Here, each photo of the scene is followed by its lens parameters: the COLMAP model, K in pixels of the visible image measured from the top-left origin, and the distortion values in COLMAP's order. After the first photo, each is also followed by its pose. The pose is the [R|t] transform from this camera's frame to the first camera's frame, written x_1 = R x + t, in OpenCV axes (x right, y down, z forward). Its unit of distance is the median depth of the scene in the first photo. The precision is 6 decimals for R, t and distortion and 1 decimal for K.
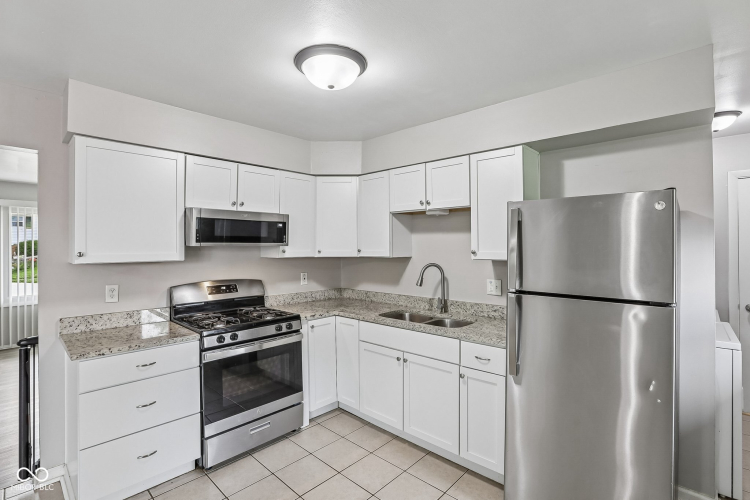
lens RADIAL K [[350.1, 0, 376.8], [0, 350.1, 246.9], [0, 0, 1]] dist [-0.057786, 0.022608]
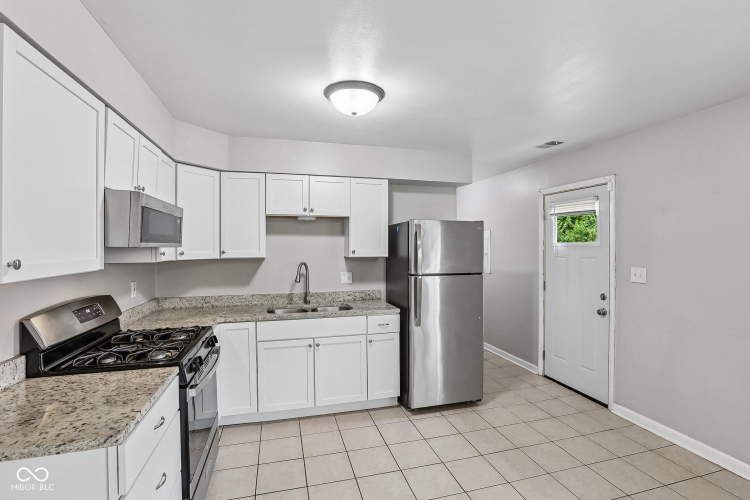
lens RADIAL K [[350.1, 0, 376.8], [0, 350.1, 246.9], [0, 0, 1]] dist [-0.057786, 0.022608]
pose [[0.521259, -0.000037, 0.853398, -0.698619], [0.000000, 1.000000, 0.000043, -0.003021], [-0.853398, -0.000023, 0.521259, 0.188504]]
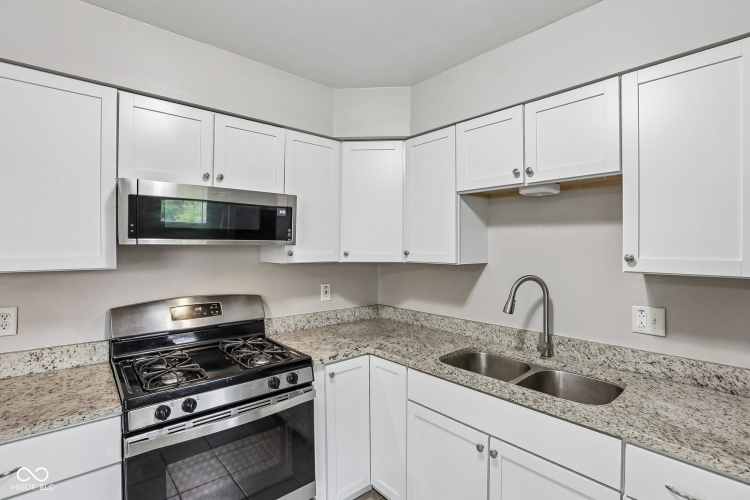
lens RADIAL K [[350.1, 0, 376.8], [0, 350.1, 246.9], [0, 0, 1]] dist [-0.057786, 0.022608]
pose [[0.994649, 0.005128, -0.103189, -0.041388], [-0.005247, 0.999986, -0.000886, 0.000083], [0.103183, 0.001423, 0.994661, 0.379922]]
